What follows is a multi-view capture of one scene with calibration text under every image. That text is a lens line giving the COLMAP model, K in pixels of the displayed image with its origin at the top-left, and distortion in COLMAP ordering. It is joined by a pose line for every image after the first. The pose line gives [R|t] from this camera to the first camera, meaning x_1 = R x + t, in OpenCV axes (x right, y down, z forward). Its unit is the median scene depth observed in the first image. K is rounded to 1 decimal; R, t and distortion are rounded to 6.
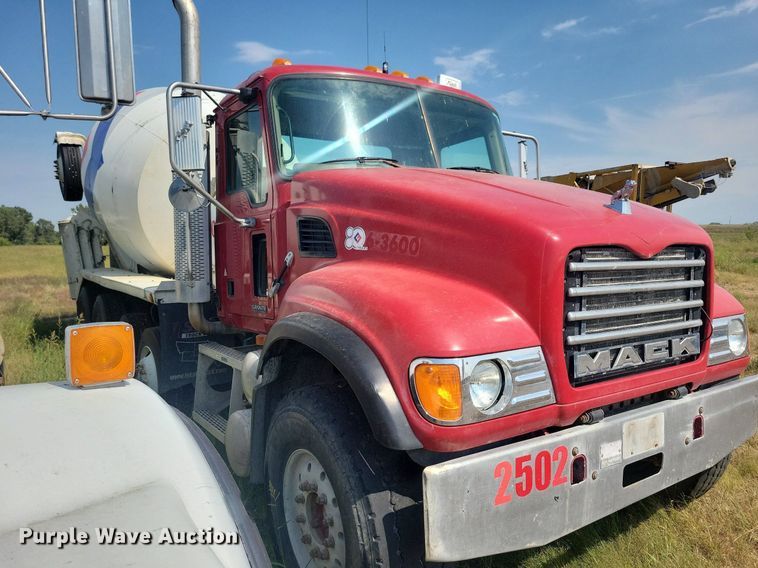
lens RADIAL K [[563.8, 0, 378.0], [0, 563.8, 286.8], [0, 0, 1]] dist [0.010783, -0.000381]
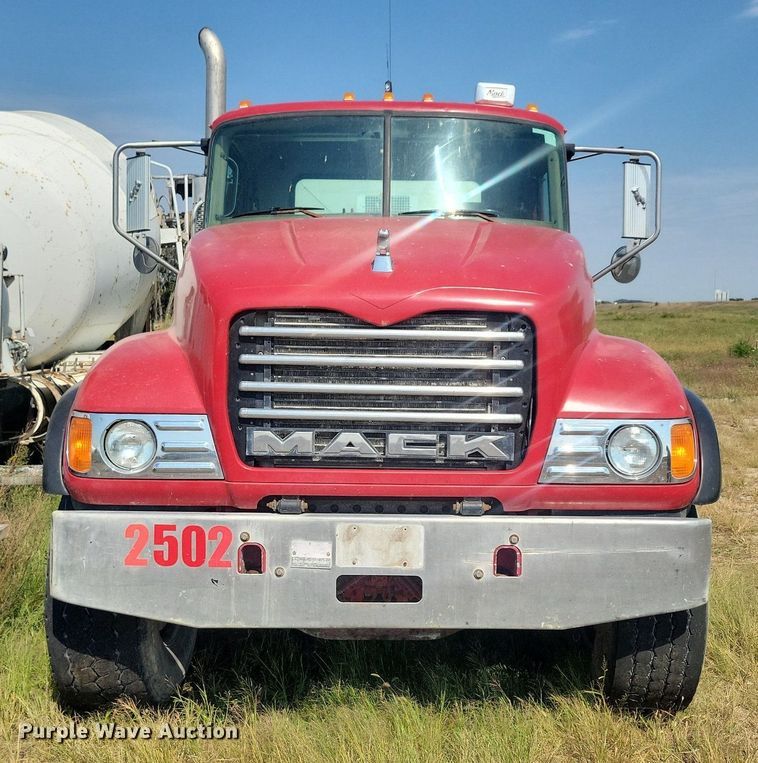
lens RADIAL K [[871.1, 0, 380.5], [0, 871.1, 383.2], [0, 0, 1]] dist [0.021876, 0.000000]
pose [[0.830421, 0.058170, -0.554091, 1.218950], [-0.058991, 0.998124, 0.016375, 0.011516], [0.554004, 0.019089, 0.832295, -0.037019]]
